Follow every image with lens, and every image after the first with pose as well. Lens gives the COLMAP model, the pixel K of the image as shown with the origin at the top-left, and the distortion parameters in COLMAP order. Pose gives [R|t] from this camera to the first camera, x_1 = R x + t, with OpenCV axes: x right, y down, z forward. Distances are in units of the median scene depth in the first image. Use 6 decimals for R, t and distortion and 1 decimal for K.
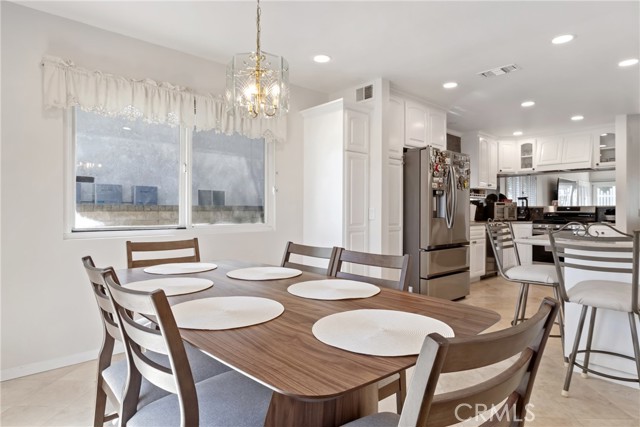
lens RADIAL K [[353.2, 0, 322.9], [0, 353.2, 209.8], [0, 0, 1]] dist [-0.022891, -0.001779]
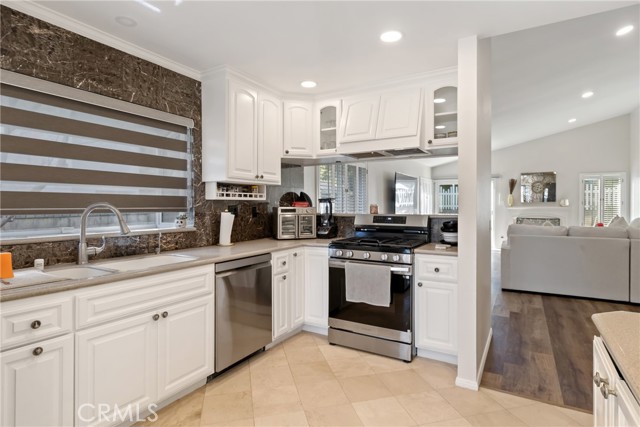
lens RADIAL K [[347.5, 0, 316.7], [0, 347.5, 206.3], [0, 0, 1]] dist [-0.004384, 0.001783]
pose [[0.948038, -0.004193, 0.318130, 0.389566], [0.002901, 0.999986, 0.004533, -0.027021], [-0.318144, -0.003374, 0.948036, 0.469408]]
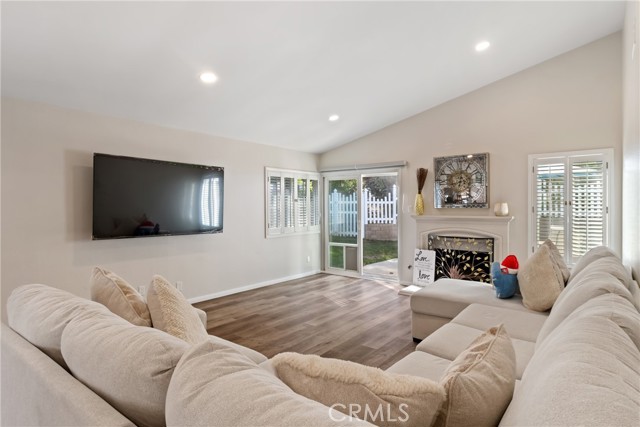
lens RADIAL K [[347.5, 0, 324.2], [0, 347.5, 208.5], [0, 0, 1]] dist [-0.004384, 0.001783]
pose [[0.980972, -0.005207, 0.194081, 1.447933], [0.005011, 0.999986, 0.001502, -0.038183], [-0.194086, -0.000500, 0.980984, 0.881498]]
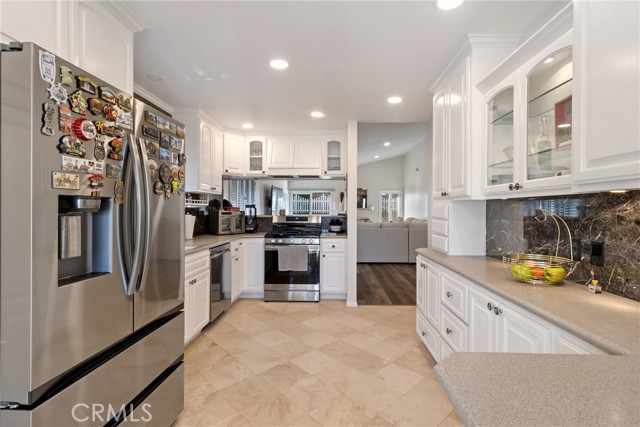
lens RADIAL K [[302.0, 0, 331.4], [0, 302.0, 211.0], [0, 0, 1]] dist [0.002059, 0.000875]
pose [[0.666638, -0.002424, 0.745378, 0.166182], [-0.002865, 0.999979, 0.005815, -0.027322], [-0.745376, -0.006012, 0.666617, 0.391325]]
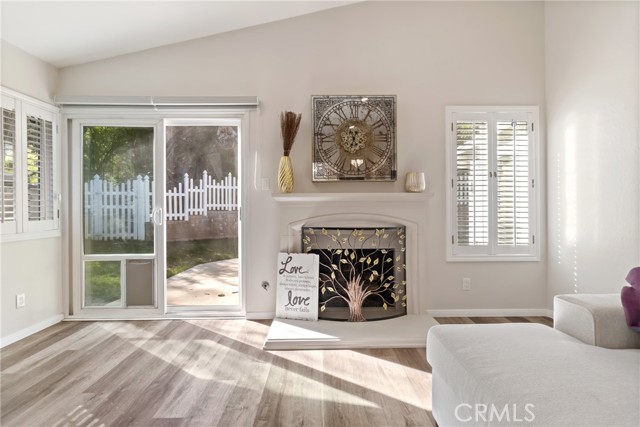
lens RADIAL K [[302.0, 0, 324.1], [0, 302.0, 204.2], [0, 0, 1]] dist [0.002059, 0.000875]
pose [[0.639272, 0.002383, 0.768977, 1.577503], [0.010008, 0.999885, -0.011419, 0.011052], [-0.768915, 0.014996, 0.639175, 1.488275]]
